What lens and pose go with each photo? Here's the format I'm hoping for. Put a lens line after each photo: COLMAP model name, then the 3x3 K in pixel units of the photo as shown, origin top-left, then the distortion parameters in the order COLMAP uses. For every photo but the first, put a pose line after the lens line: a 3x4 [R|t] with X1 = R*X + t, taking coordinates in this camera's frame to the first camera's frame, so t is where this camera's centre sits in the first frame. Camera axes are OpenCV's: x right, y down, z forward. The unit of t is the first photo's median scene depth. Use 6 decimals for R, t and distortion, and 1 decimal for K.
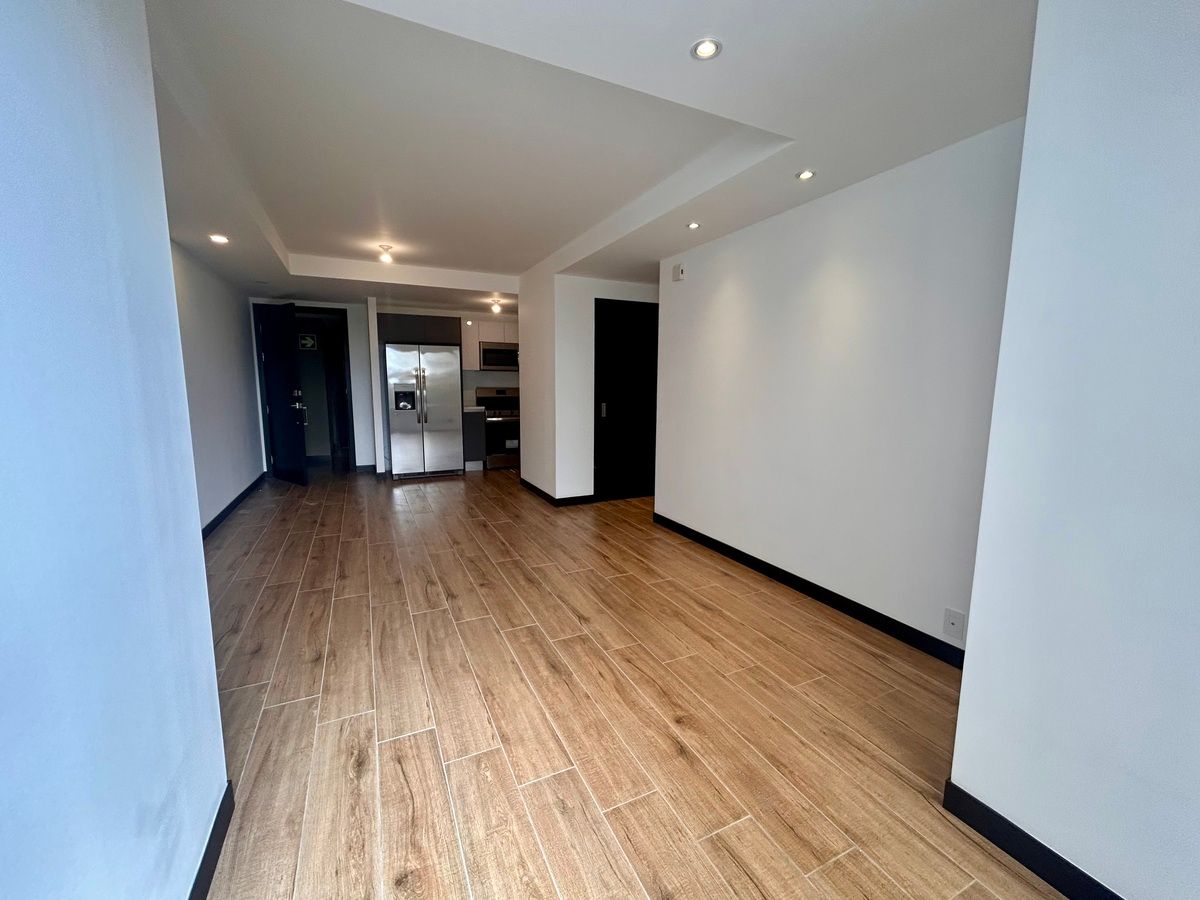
lens RADIAL K [[485.6, 0, 598.2], [0, 485.6, 448.7], [0, 0, 1]] dist [0.001200, -0.000841]
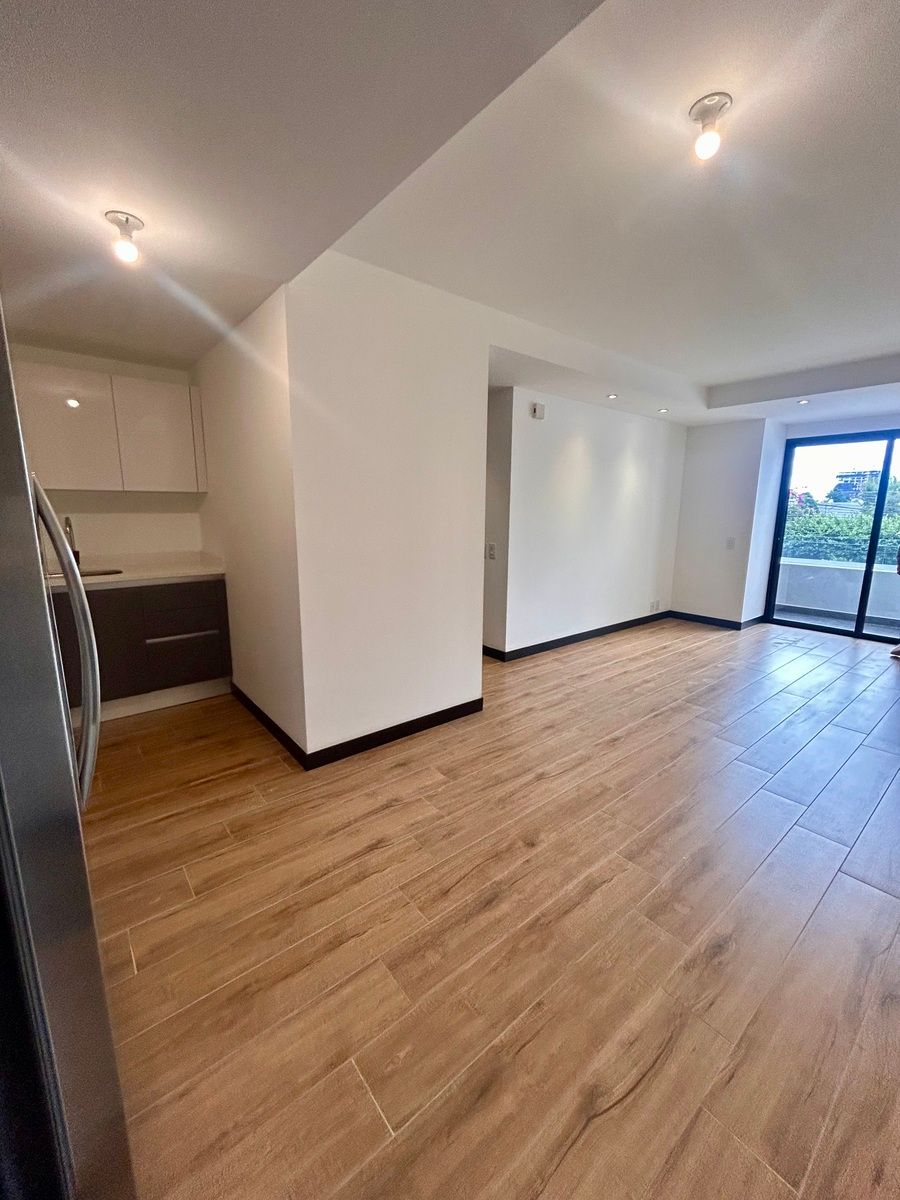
lens RADIAL K [[485.6, 0, 450.0], [0, 485.6, 600.0], [0, 0, 1]] dist [0.001200, -0.000841]
pose [[-0.235687, -0.188368, 0.953399, -0.905366], [0.120665, 0.967772, 0.221037, -0.234216], [-0.964309, 0.167137, -0.205362, 1.535825]]
